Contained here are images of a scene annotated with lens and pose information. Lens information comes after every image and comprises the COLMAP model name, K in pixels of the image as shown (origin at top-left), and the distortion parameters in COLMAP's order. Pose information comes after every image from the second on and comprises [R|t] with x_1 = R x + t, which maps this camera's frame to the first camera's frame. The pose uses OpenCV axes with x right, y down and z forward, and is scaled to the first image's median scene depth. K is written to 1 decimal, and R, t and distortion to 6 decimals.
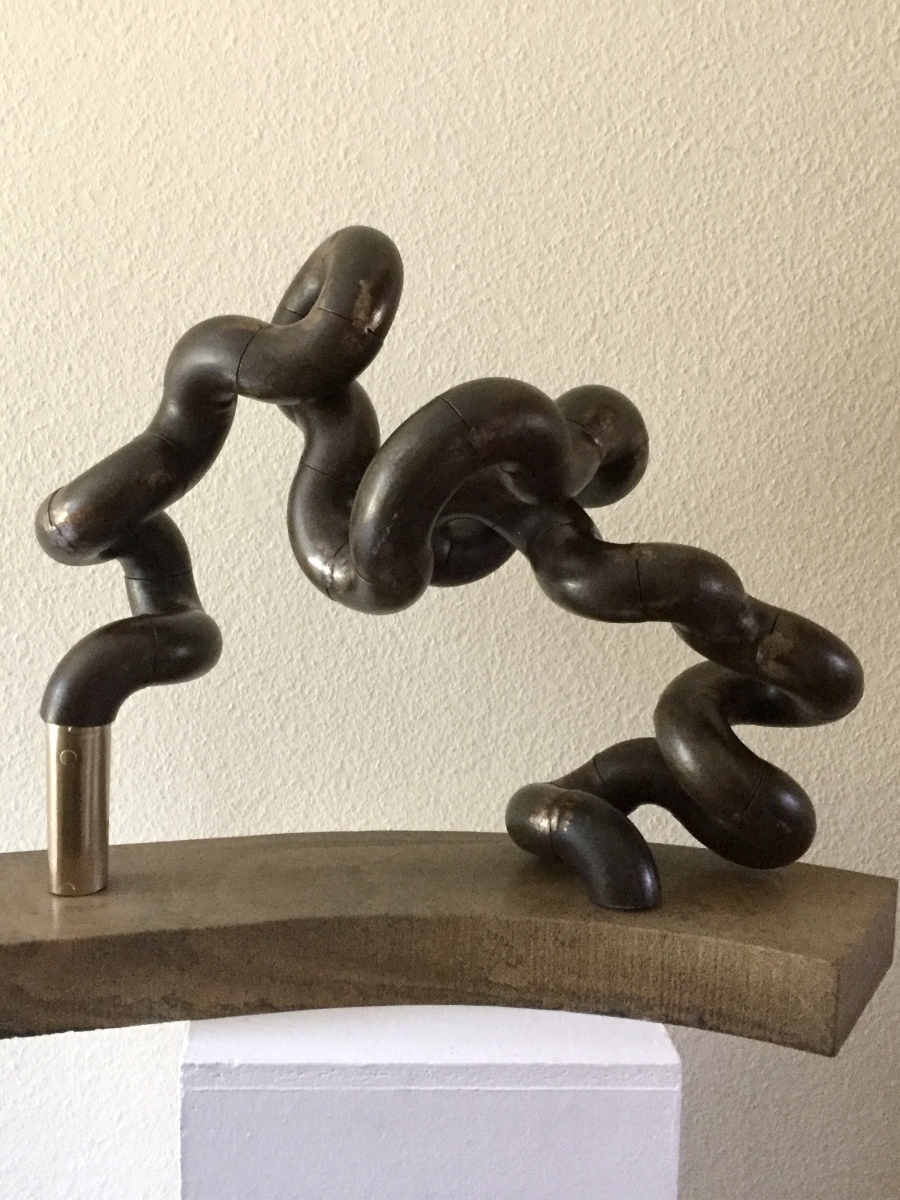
lens RADIAL K [[1462.6, 0, 383.2], [0, 1462.6, 633.2], [0, 0, 1]] dist [0.067976, 0.000000]
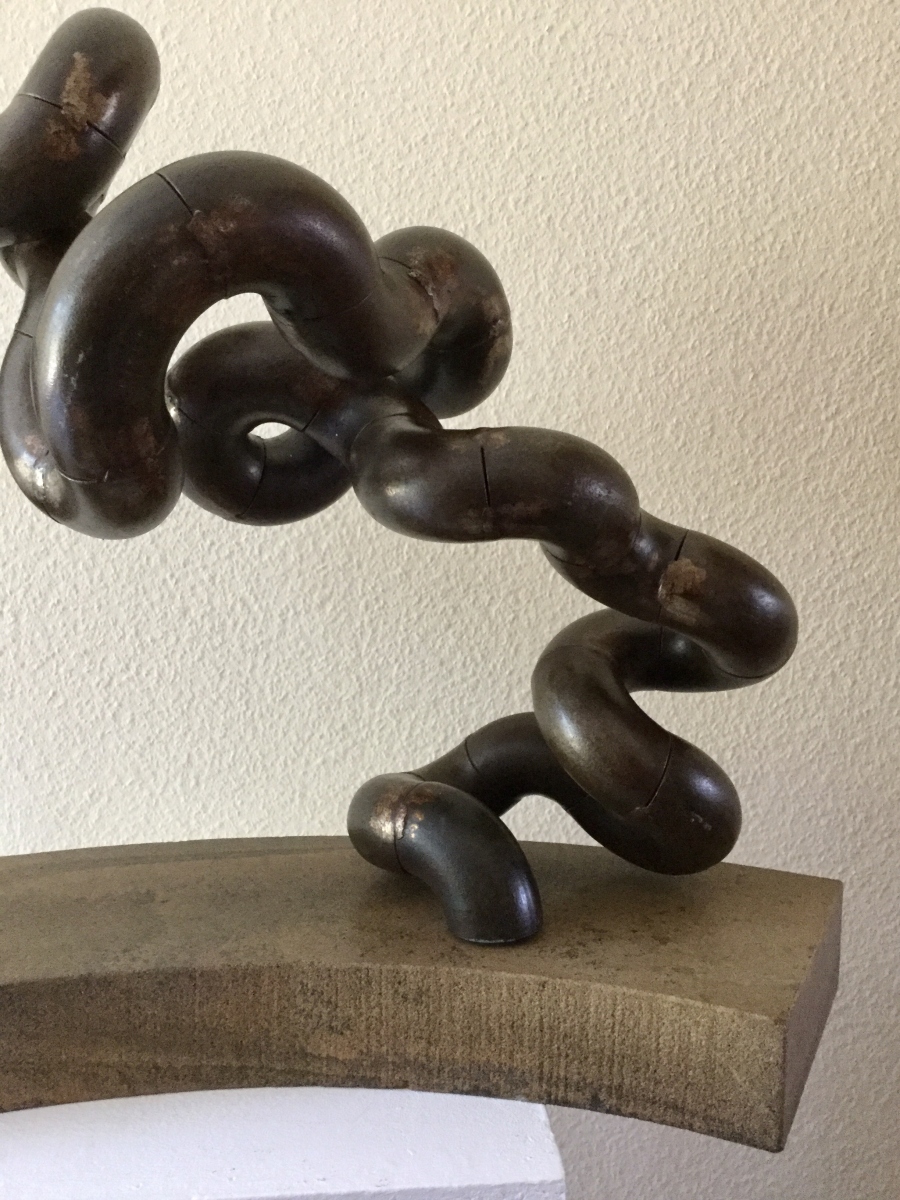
lens RADIAL K [[1204.7, 0, 438.9], [0, 1204.7, 618.3], [0, 0, 1]] dist [0.085621, -0.151432]
pose [[0.997726, -0.024398, 0.062822, 0.078683], [0.025917, 0.999388, -0.023485, 0.029853], [-0.062210, 0.025060, 0.997748, 0.297861]]
